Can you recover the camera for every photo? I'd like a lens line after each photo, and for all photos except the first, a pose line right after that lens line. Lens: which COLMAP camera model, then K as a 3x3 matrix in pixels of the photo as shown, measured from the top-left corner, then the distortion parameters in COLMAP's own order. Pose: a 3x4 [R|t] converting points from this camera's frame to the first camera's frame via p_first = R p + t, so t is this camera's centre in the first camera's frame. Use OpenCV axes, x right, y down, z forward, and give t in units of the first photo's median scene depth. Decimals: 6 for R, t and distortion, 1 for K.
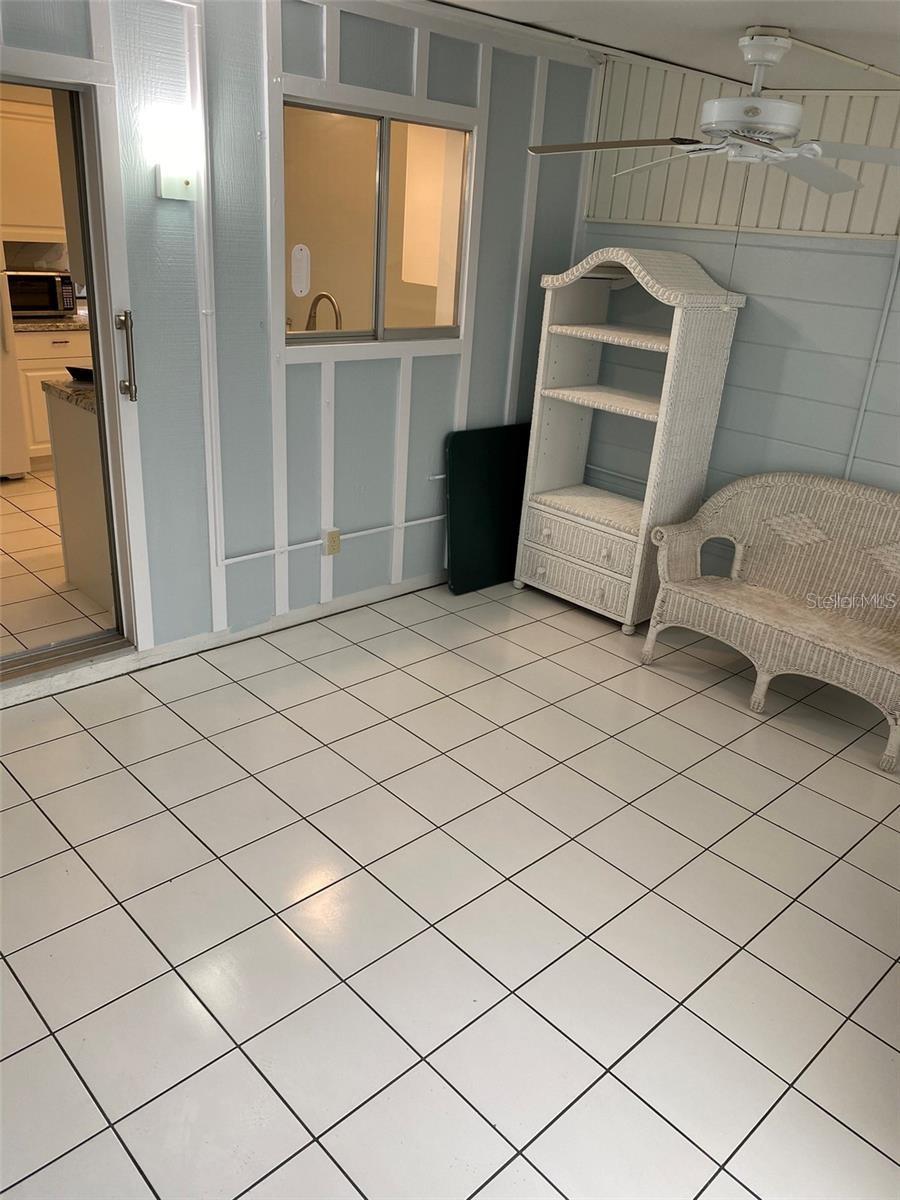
lens RADIAL K [[903.8, 0, 462.6], [0, 903.8, 604.5], [0, 0, 1]] dist [0.111878, -0.169312]
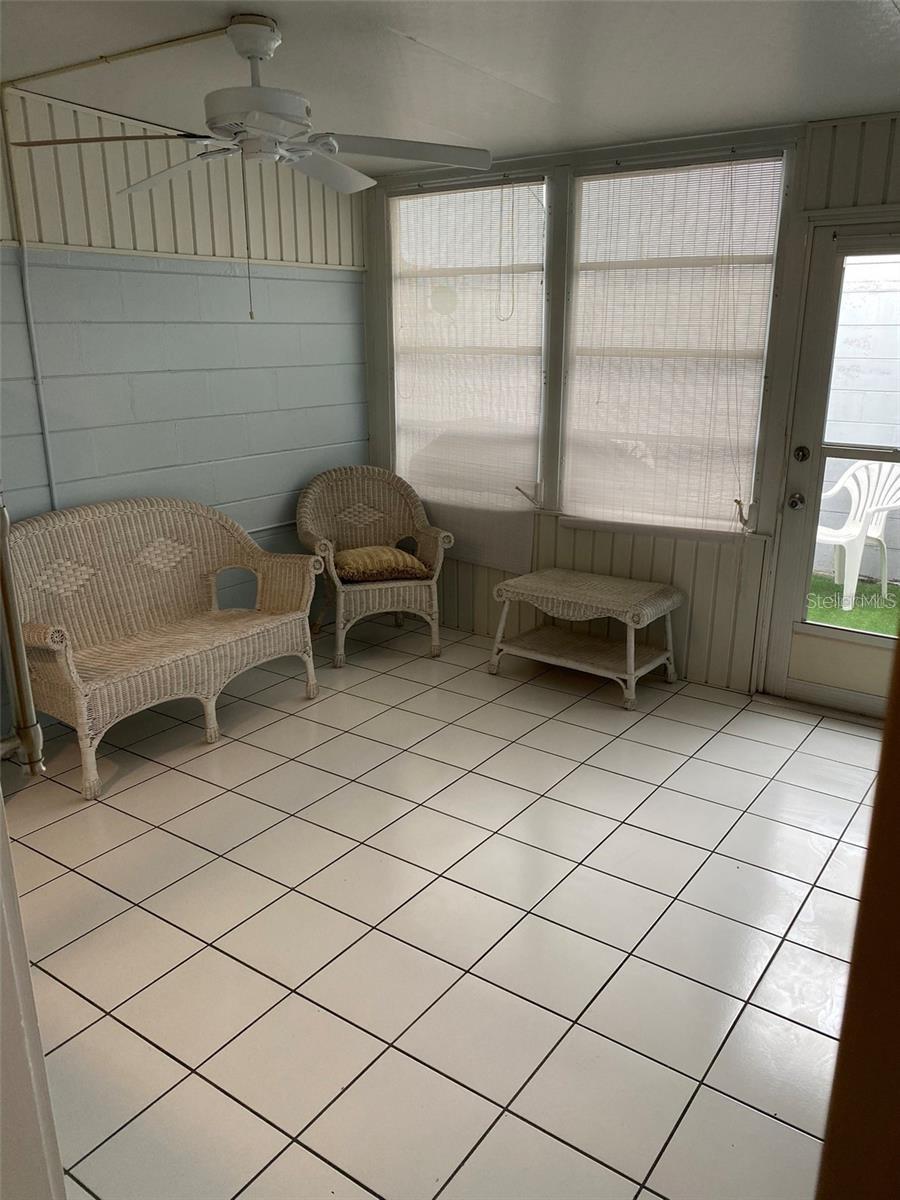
lens RADIAL K [[903.8, 0, 462.6], [0, 903.8, 604.5], [0, 0, 1]] dist [0.111878, -0.169312]
pose [[-0.200810, -0.352853, 0.913876, -0.545074], [0.361317, 0.840431, 0.403889, -0.290368], [-0.910563, 0.411304, -0.041275, 0.738658]]
